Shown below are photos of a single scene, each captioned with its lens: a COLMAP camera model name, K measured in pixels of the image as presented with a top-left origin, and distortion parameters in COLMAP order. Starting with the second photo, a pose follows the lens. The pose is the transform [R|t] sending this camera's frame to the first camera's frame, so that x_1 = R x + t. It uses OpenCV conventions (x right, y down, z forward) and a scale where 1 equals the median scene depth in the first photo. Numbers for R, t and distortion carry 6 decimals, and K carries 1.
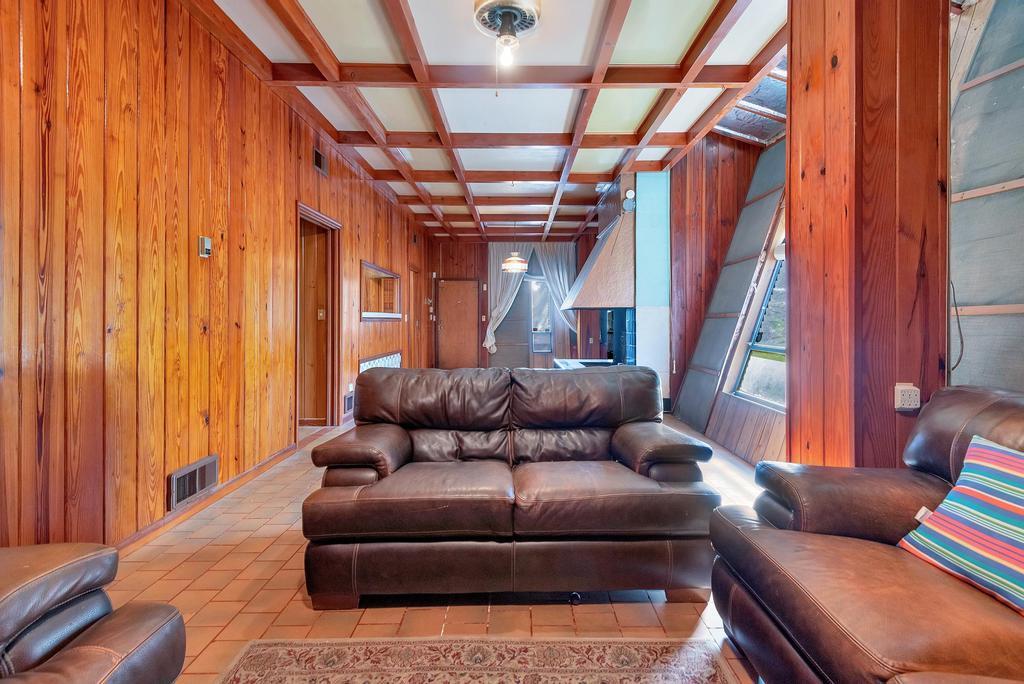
lens RADIAL K [[476.4, 0, 514.2], [0, 476.4, 320.1], [0, 0, 1]] dist [0.002995, -0.000404]
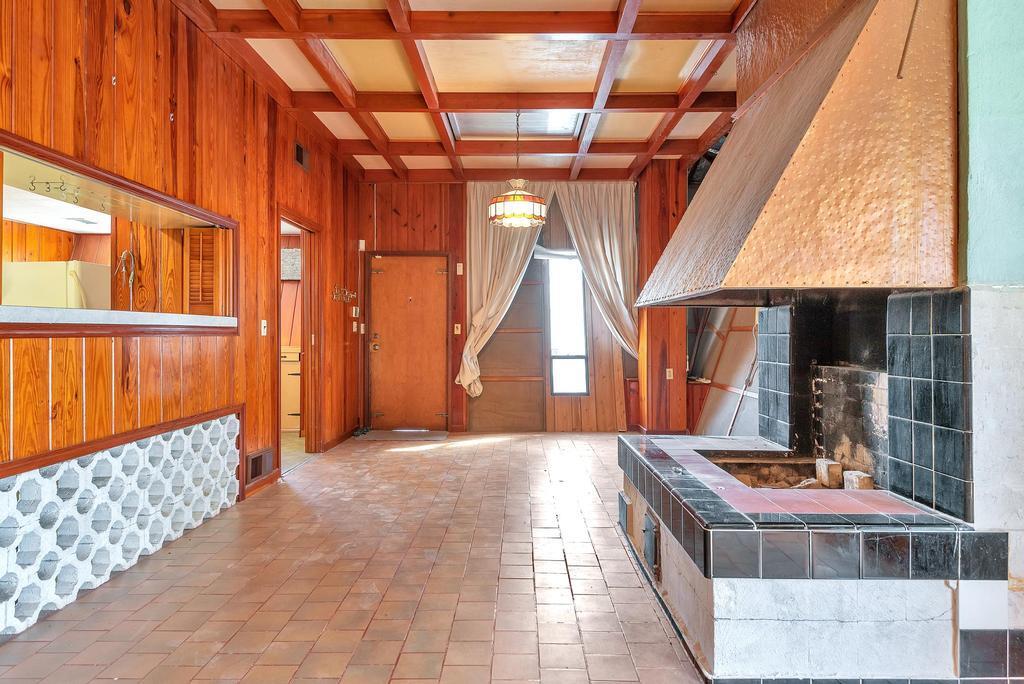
lens RADIAL K [[601.8, 0, 512.0], [0, 601.8, 342.0], [0, 0, 1]] dist [-0.003995, -0.001356]
pose [[0.999931, 0.002207, -0.011518, 0.003403], [-0.002018, 0.999863, 0.016408, -0.000641], [0.011553, -0.016383, 0.999799, 0.493525]]
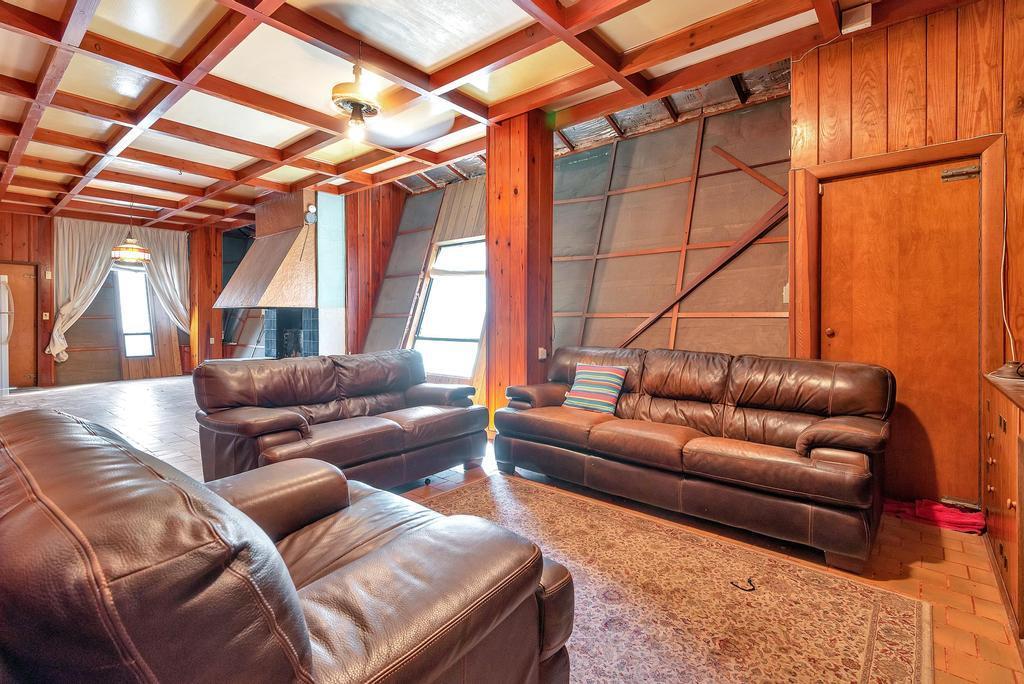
lens RADIAL K [[476.4, 0, 514.2], [0, 476.4, 320.1], [0, 0, 1]] dist [0.002995, -0.000404]
pose [[0.638955, 0.001401, 0.769243, -0.246316], [-0.002470, 0.999997, 0.000231, 0.001251], [-0.769240, -0.002048, 0.638956, -0.080463]]
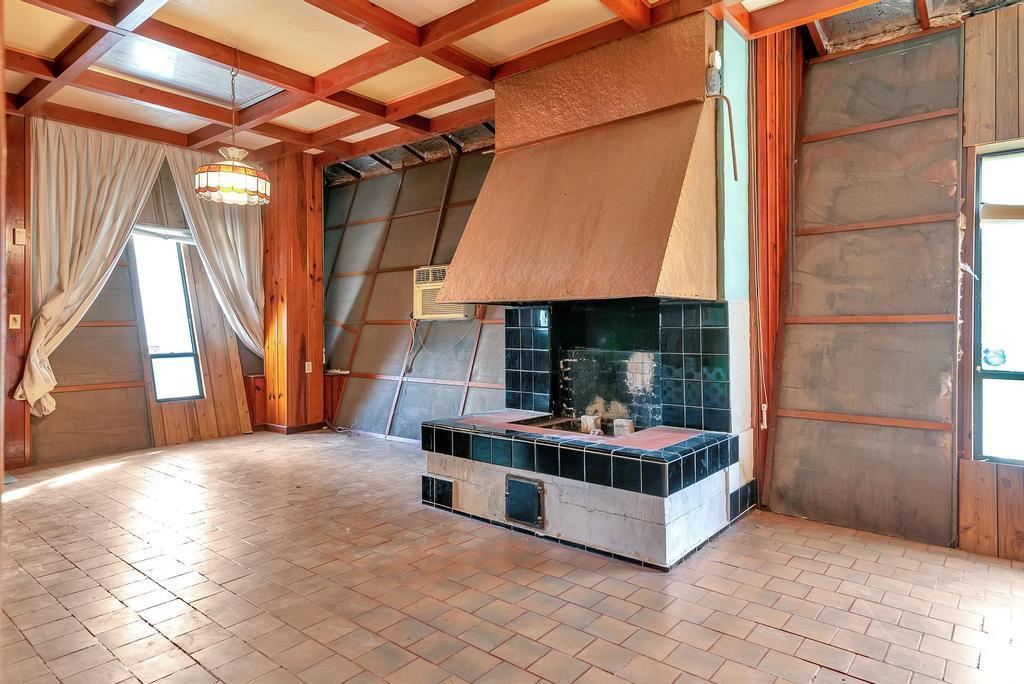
lens RADIAL K [[601.1, 0, 514.4], [0, 601.1, 318.8], [0, 0, 1]] dist [0.024456, -0.000153]
pose [[0.636119, 0.008470, 0.771545, -0.259832], [-0.000281, 0.999942, -0.010746, -0.001273], [-0.771591, 0.006619, 0.636084, 0.583460]]
